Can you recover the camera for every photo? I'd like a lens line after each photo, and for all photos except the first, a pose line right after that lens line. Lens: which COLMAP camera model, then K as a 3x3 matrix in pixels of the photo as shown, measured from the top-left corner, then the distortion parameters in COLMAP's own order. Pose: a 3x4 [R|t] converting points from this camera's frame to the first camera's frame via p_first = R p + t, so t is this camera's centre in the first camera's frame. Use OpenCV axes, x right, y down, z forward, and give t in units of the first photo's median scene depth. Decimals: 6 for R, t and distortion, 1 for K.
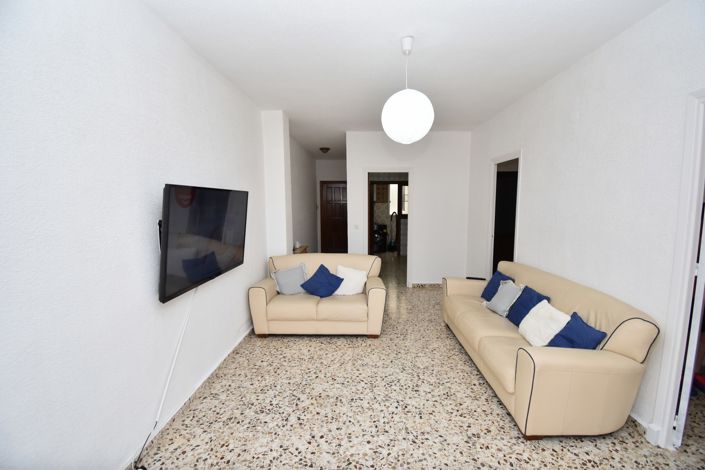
lens RADIAL K [[308.5, 0, 356.4], [0, 308.5, 235.5], [0, 0, 1]] dist [0.007157, -0.014789]
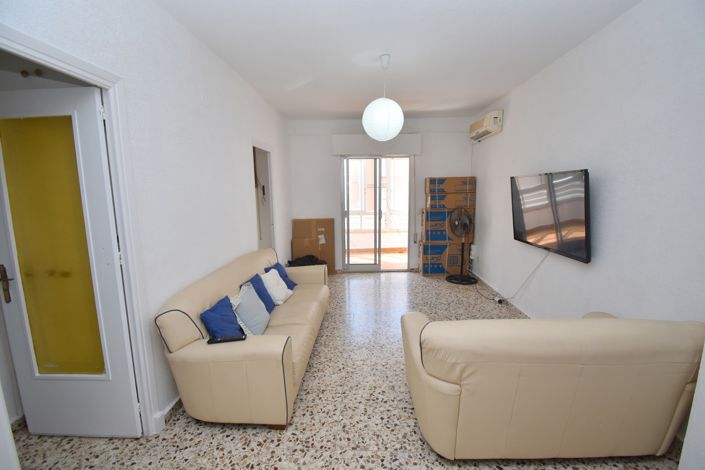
lens RADIAL K [[308.5, 0, 352.8], [0, 308.5, 236.7], [0, 0, 1]] dist [0.007157, -0.014789]
pose [[-0.999452, 0.016669, 0.028612, 0.219401], [0.023210, 0.968919, 0.246285, -0.199977], [-0.023618, 0.246814, -0.968775, 1.967745]]
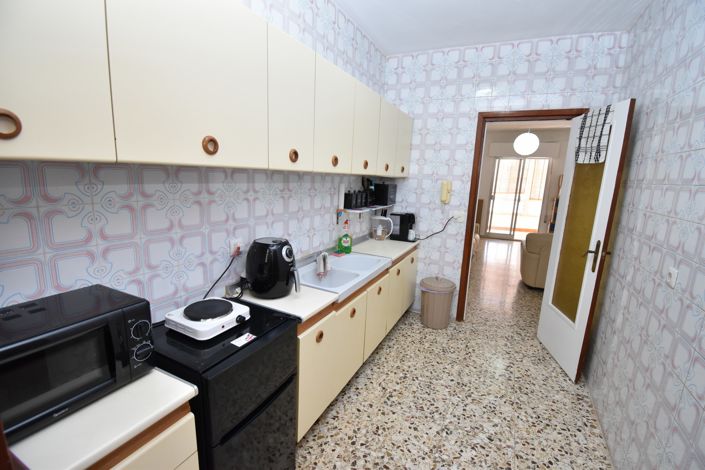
lens RADIAL K [[308.5, 0, 353.6], [0, 308.5, 237.9], [0, 0, 1]] dist [0.007157, -0.014789]
pose [[-0.904315, -0.110057, 0.412434, 0.260848], [0.012970, 0.958661, 0.284254, -0.324672], [-0.426669, 0.262404, -0.865504, 3.155756]]
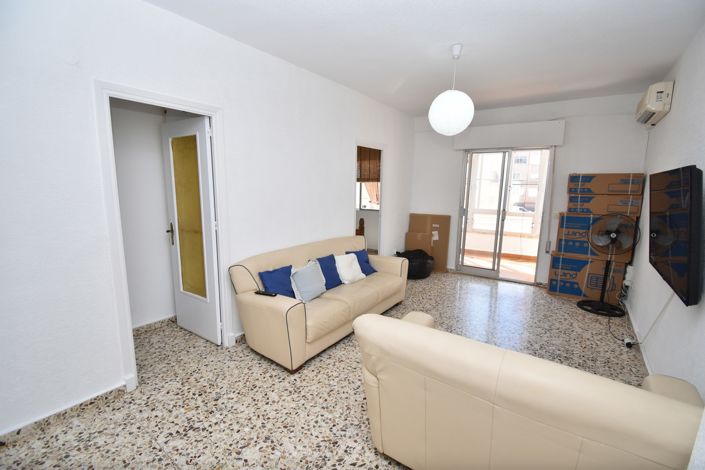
lens RADIAL K [[308.5, 0, 352.7], [0, 308.5, 235.7], [0, 0, 1]] dist [0.007157, -0.014789]
pose [[-0.820006, -0.097417, 0.564004, -0.205939], [0.049295, 0.969727, 0.239164, -0.194976], [-0.570229, 0.223919, -0.790379, 1.911284]]
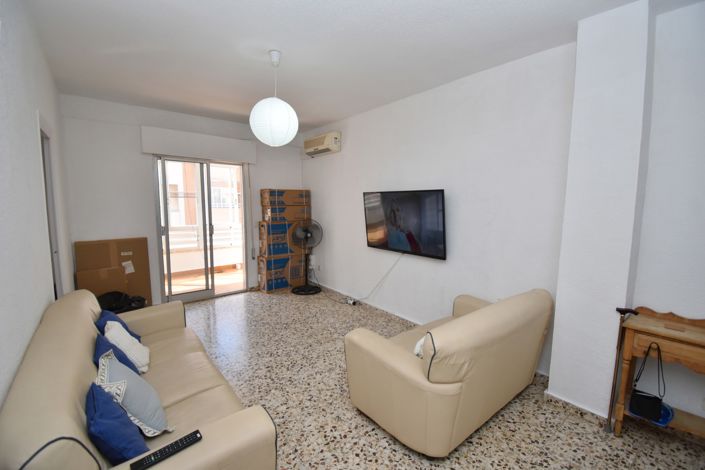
lens RADIAL K [[308.5, 0, 356.4], [0, 308.5, 237.4], [0, 0, 1]] dist [0.007157, -0.014789]
pose [[-0.767921, 0.073831, -0.636275, 0.567744], [-0.067515, 0.978472, 0.195022, -0.183546], [0.636976, 0.192719, -0.746405, 1.762139]]
